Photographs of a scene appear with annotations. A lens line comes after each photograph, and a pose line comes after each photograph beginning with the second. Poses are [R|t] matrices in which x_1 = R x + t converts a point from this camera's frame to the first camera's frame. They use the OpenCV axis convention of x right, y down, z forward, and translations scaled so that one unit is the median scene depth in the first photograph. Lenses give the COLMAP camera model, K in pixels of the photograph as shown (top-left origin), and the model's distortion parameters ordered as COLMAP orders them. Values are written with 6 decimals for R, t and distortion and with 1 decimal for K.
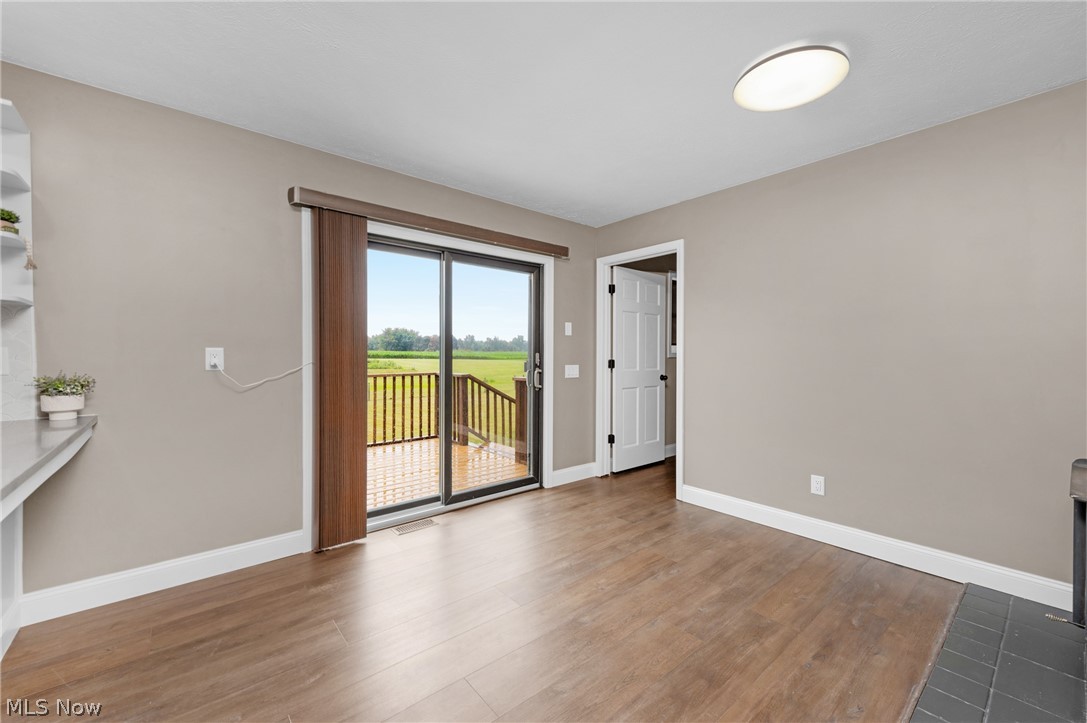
lens RADIAL K [[425.1, 0, 543.5], [0, 425.1, 361.5], [0, 0, 1]] dist [0.001177, 0.000233]
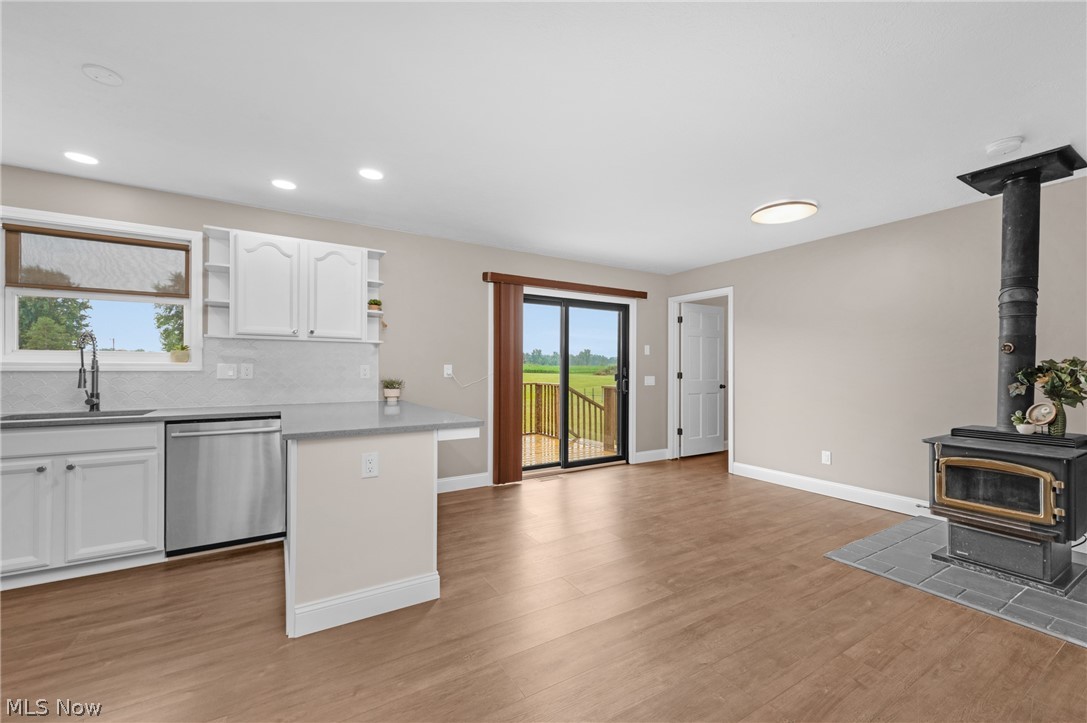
lens RADIAL K [[430.5, 0, 542.8], [0, 430.5, 367.3], [0, 0, 1]] dist [0.062716, -0.015068]
pose [[0.987907, 0.000610, -0.155045, -0.068881], [-0.003586, 0.999815, -0.018913, 0.008342], [0.155005, 0.019240, 0.987726, -0.524105]]
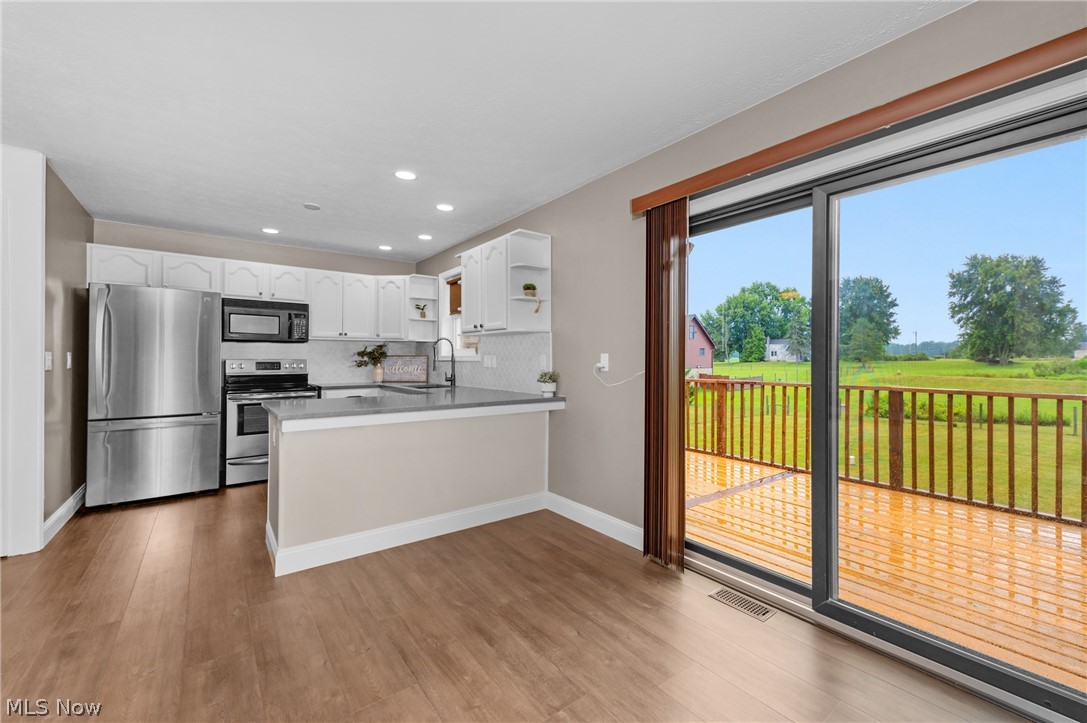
lens RADIAL K [[465.2, 0, 569.0], [0, 465.2, 355.4], [0, 0, 1]] dist [0.016329, -0.000247]
pose [[-0.037440, -0.009058, -0.999258, 0.435059], [-0.016739, 0.999824, -0.008436, -0.008977], [0.999159, 0.016411, -0.037585, 0.660033]]
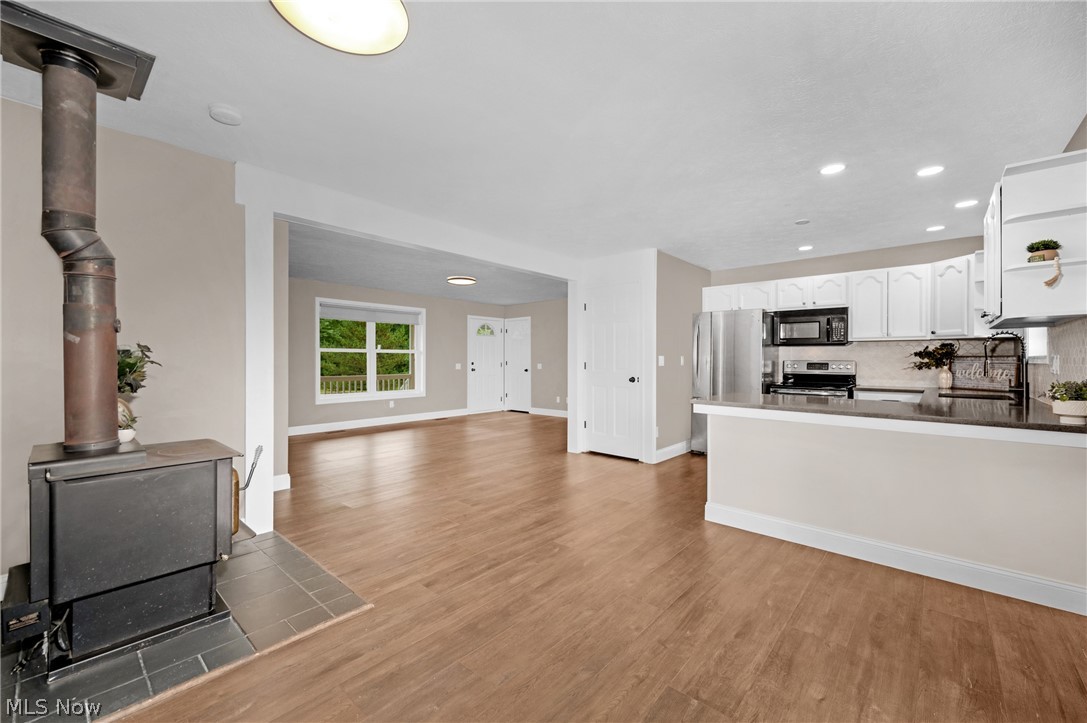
lens RADIAL K [[433.0, 0, 528.4], [0, 433.0, 355.4], [0, 0, 1]] dist [0.000057, -0.000002]
pose [[-0.993381, -0.002977, -0.114824, 0.183057], [-0.004343, 0.999923, 0.011650, -0.024869], [0.114781, 0.012071, -0.993317, 1.083165]]
